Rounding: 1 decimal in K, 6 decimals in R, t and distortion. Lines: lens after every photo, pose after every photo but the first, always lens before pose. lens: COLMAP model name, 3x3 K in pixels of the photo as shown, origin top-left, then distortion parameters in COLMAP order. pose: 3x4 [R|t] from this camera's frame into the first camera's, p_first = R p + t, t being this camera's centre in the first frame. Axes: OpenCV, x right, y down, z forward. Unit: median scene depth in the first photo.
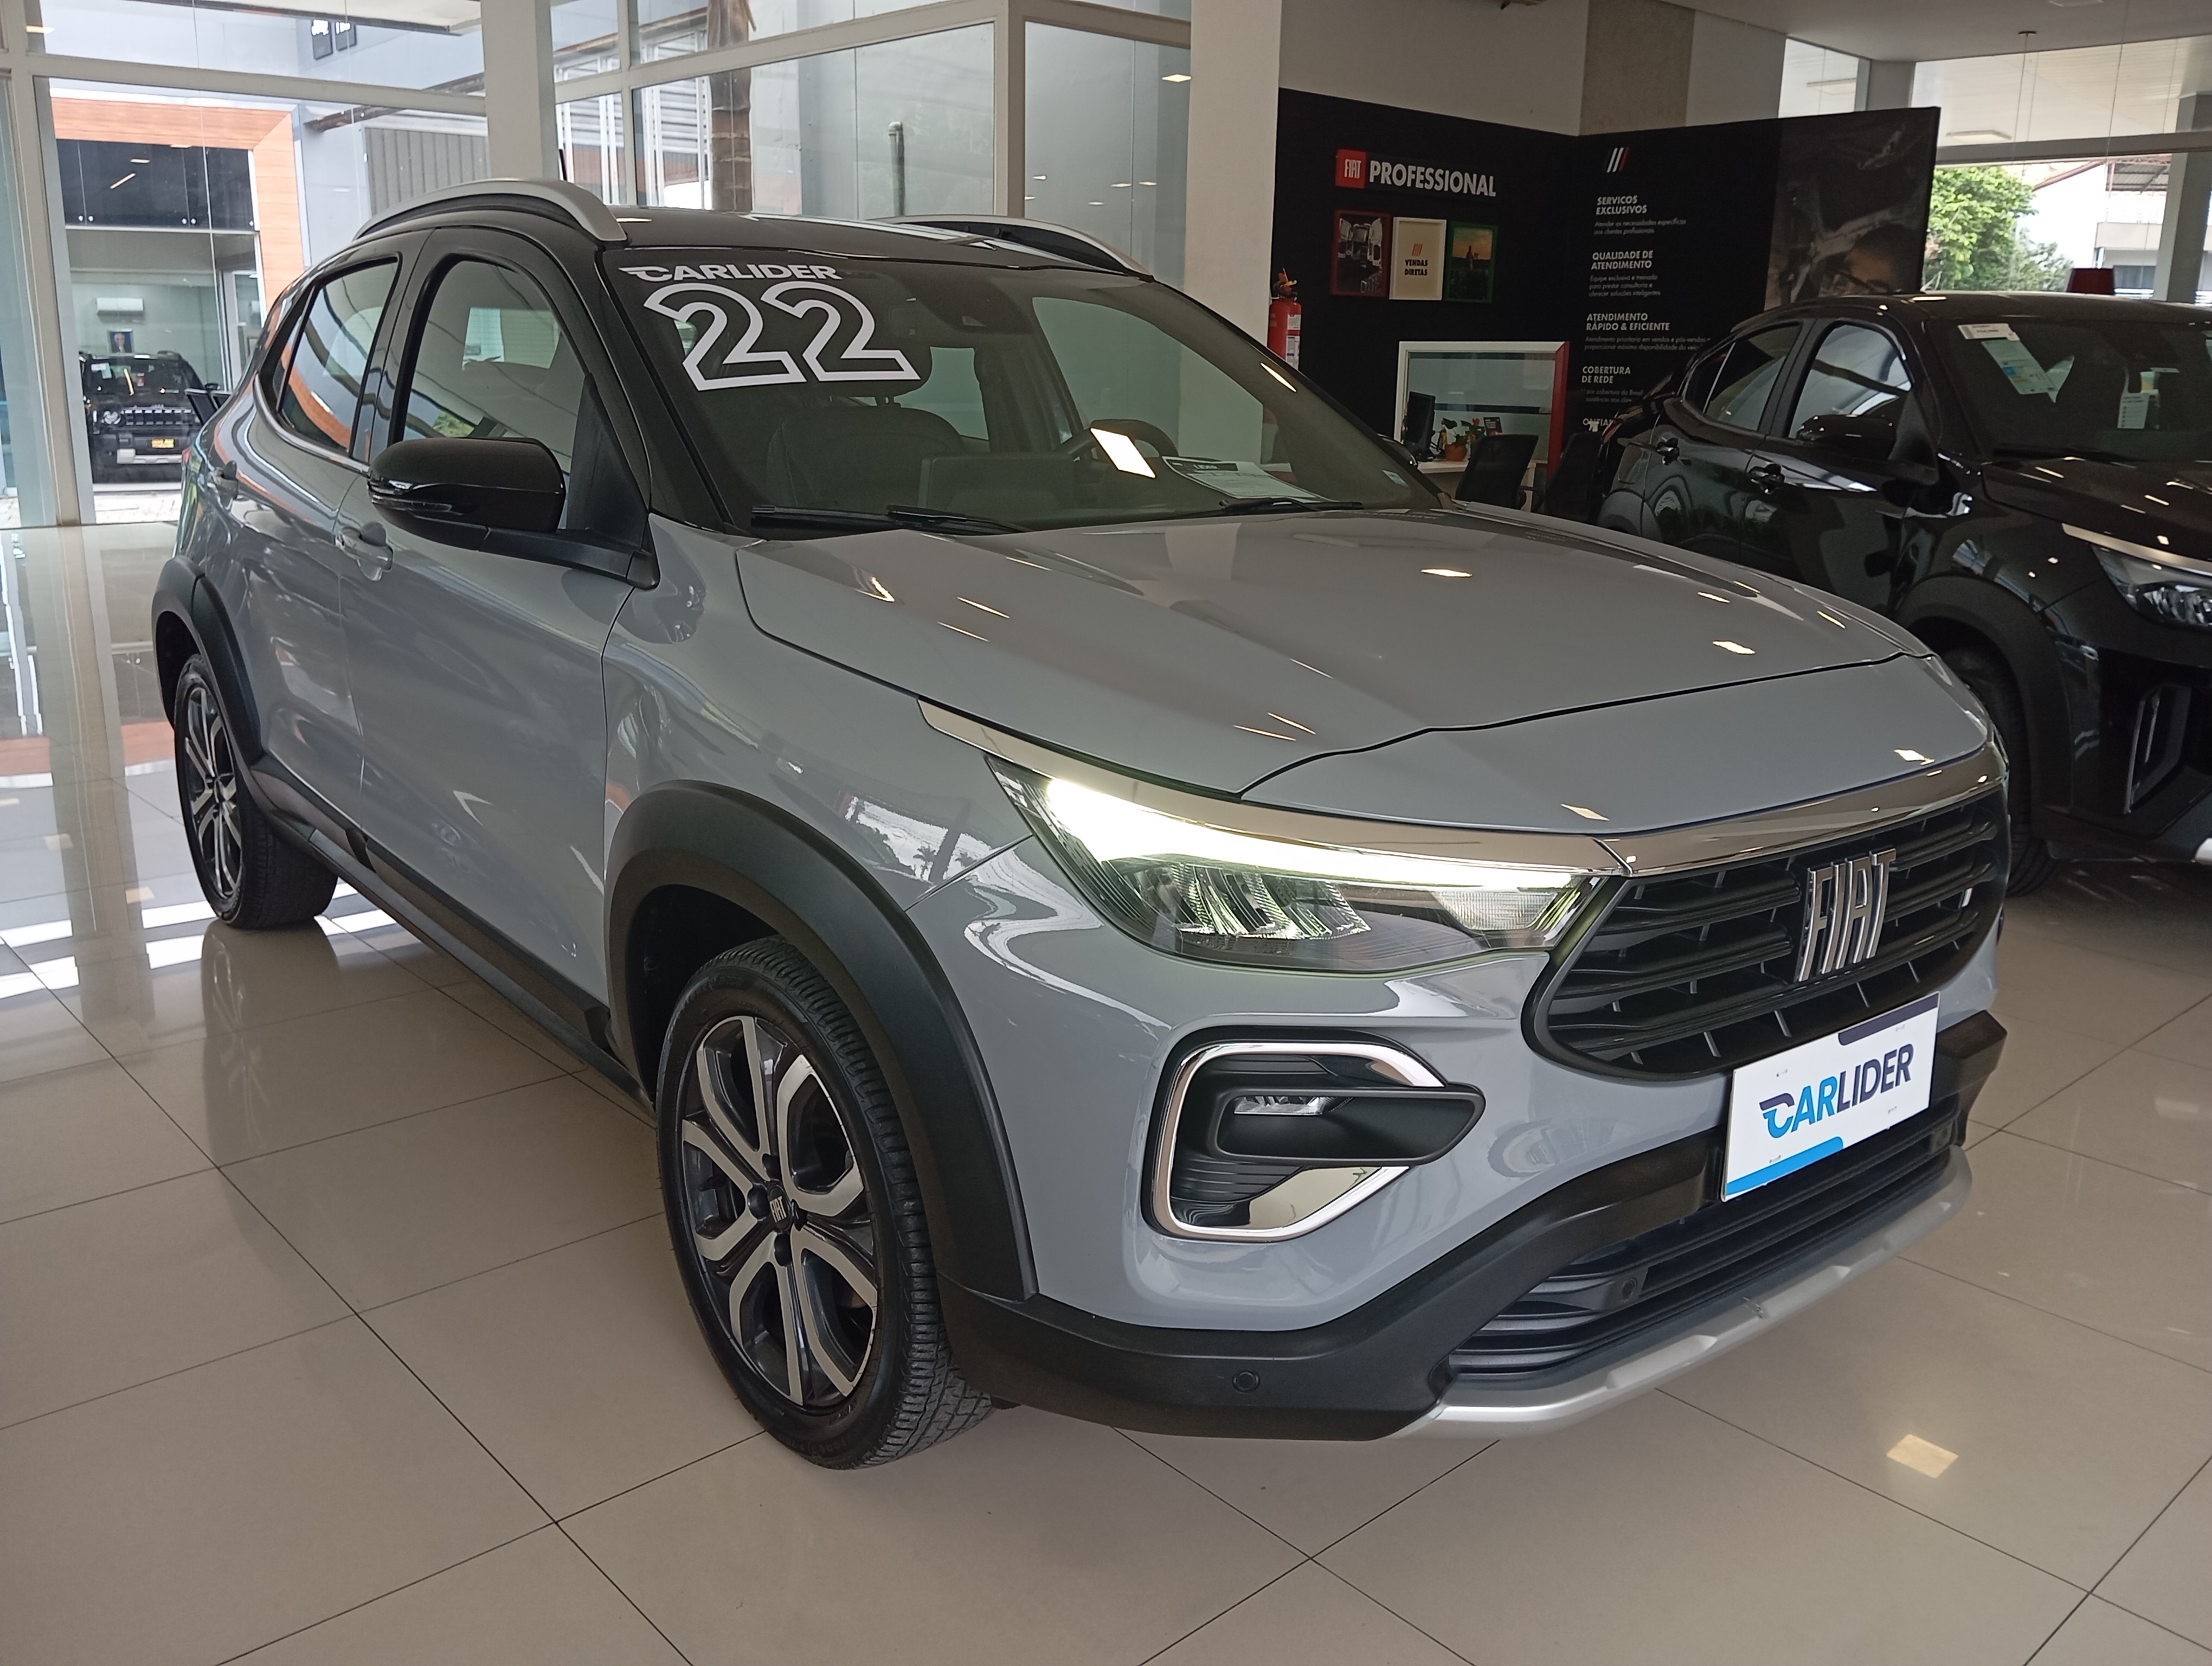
lens RADIAL K [[1830.9, 0, 1097.9], [0, 1830.9, 827.0], [0, 0, 1]] dist [0.060637, -0.109525]
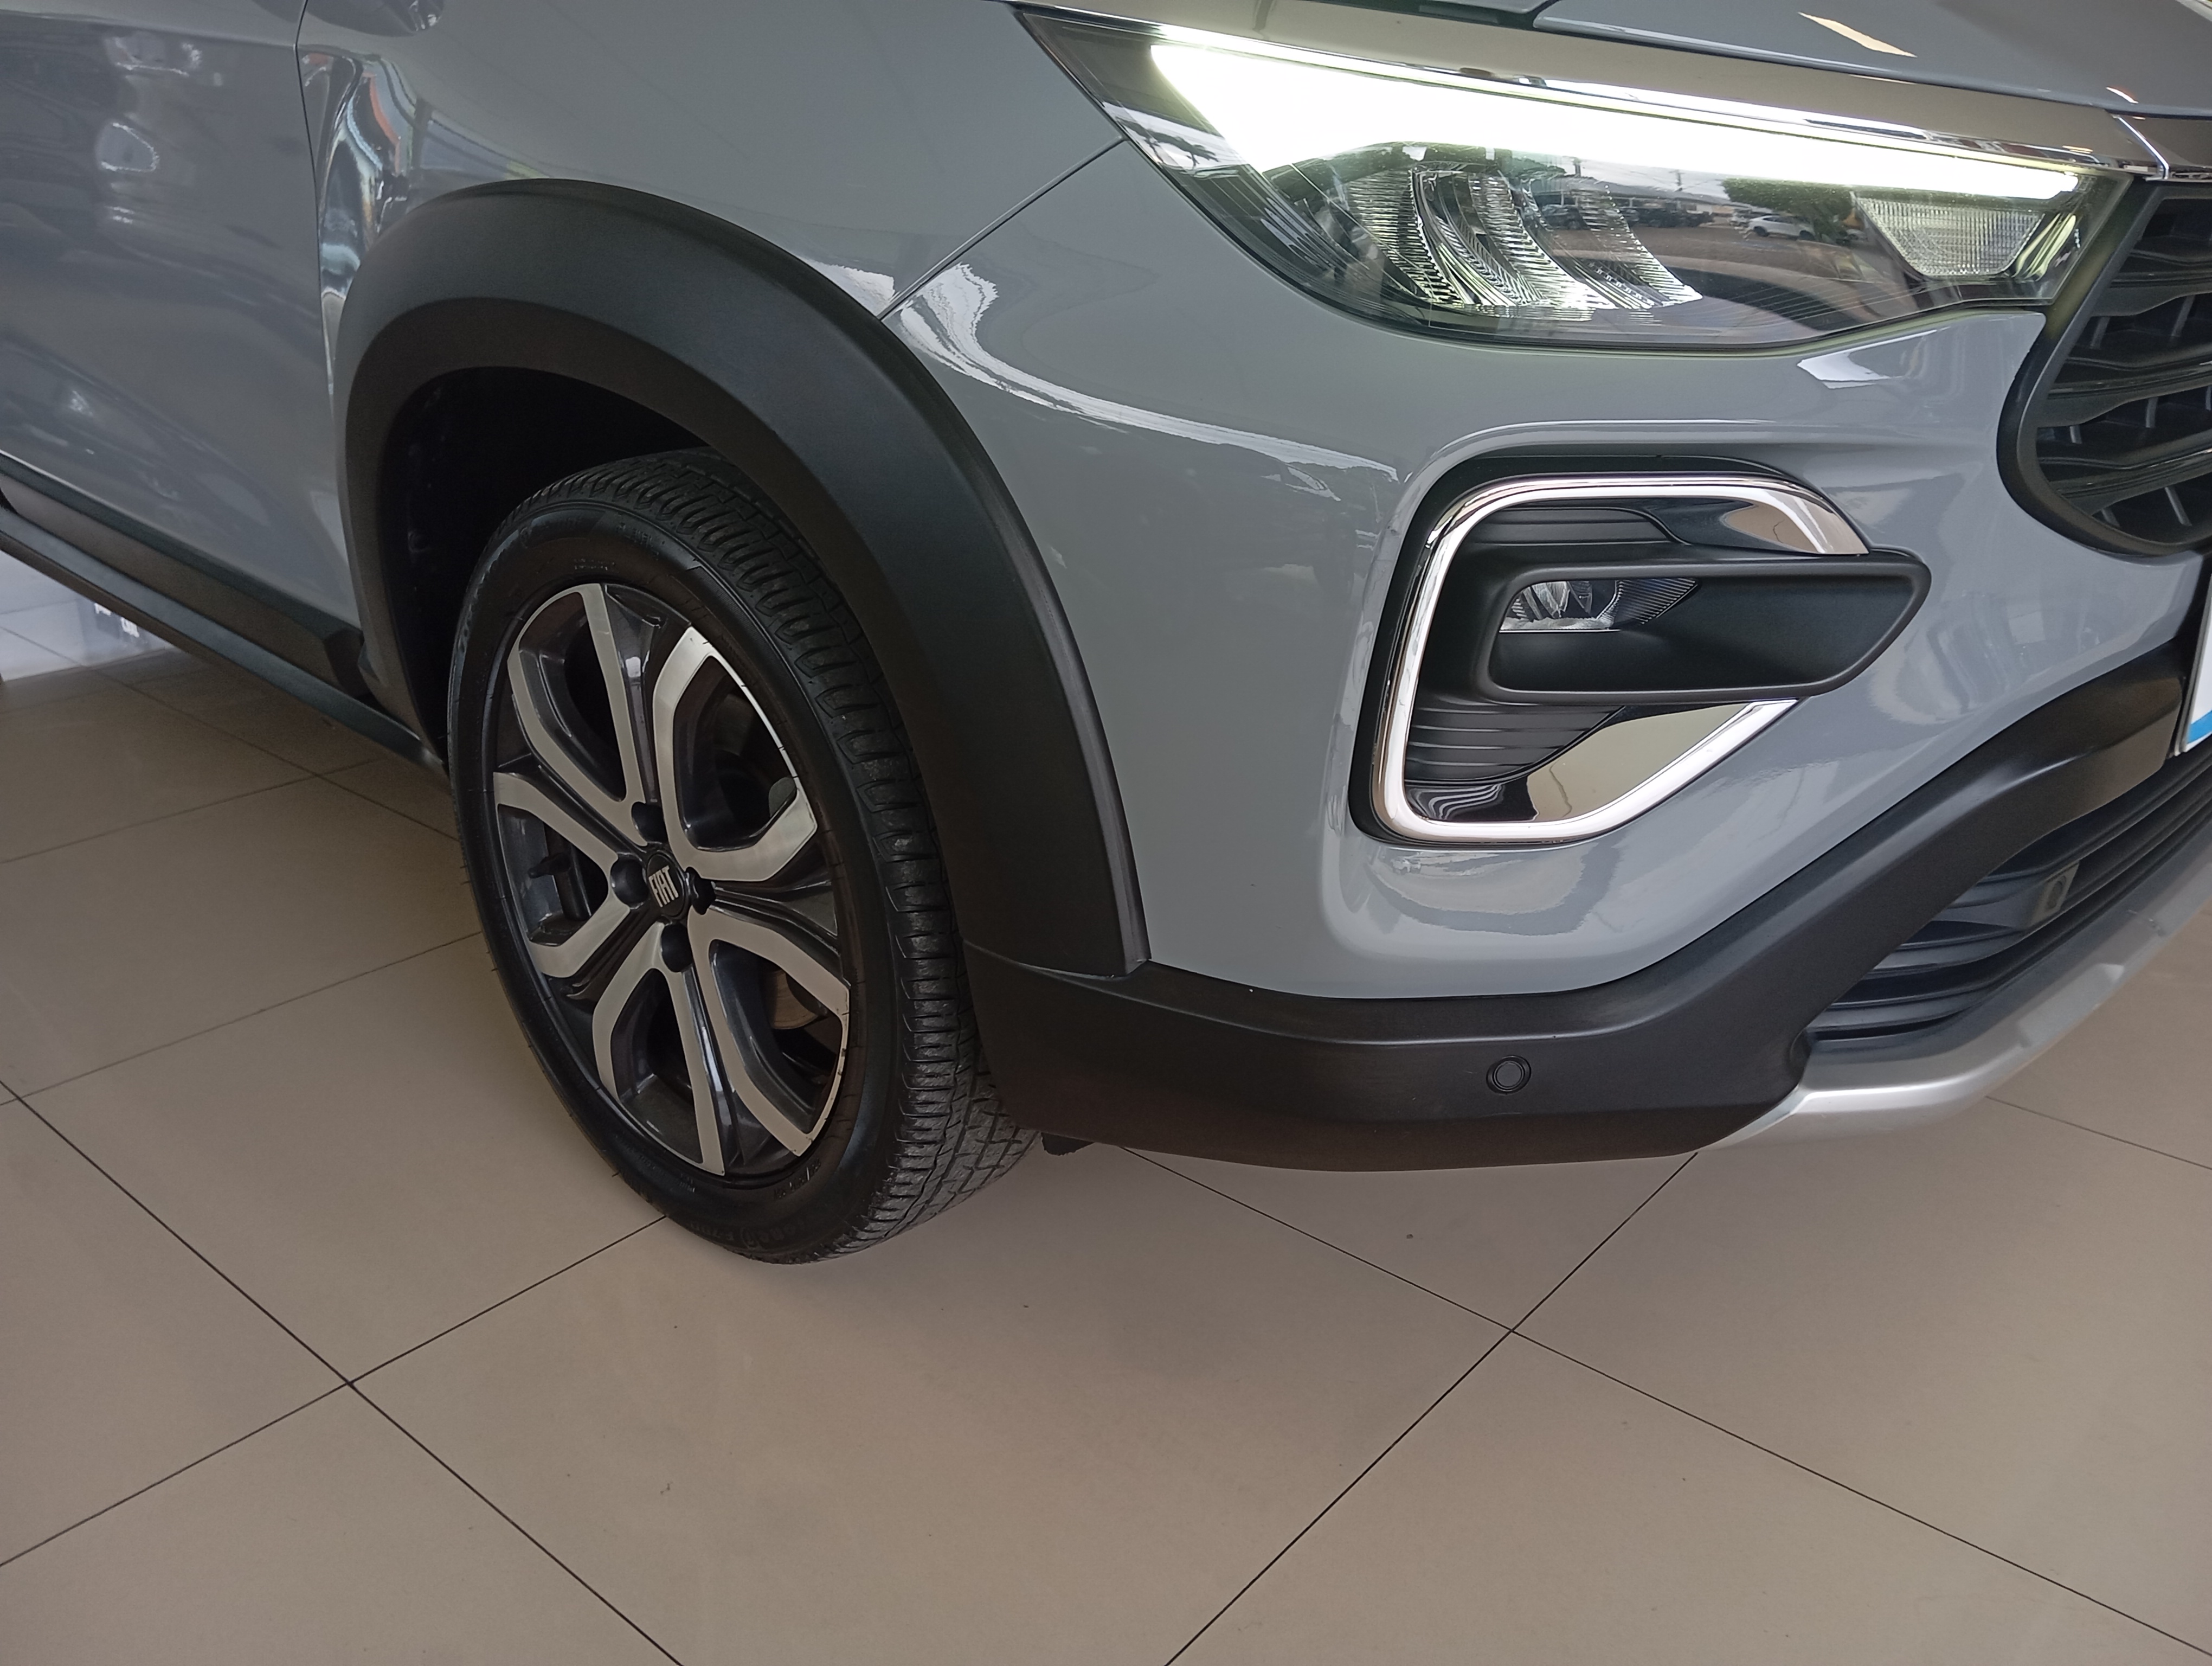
lens RADIAL K [[1830.9, 0, 1116.9], [0, 1830.9, 832.3], [0, 0, 1]] dist [0.060637, -0.109525]
pose [[0.990809, -0.058092, 0.122158, -0.101524], [0.041342, 0.989922, 0.135443, 0.116934], [-0.128796, -0.129148, 0.983226, 0.375432]]
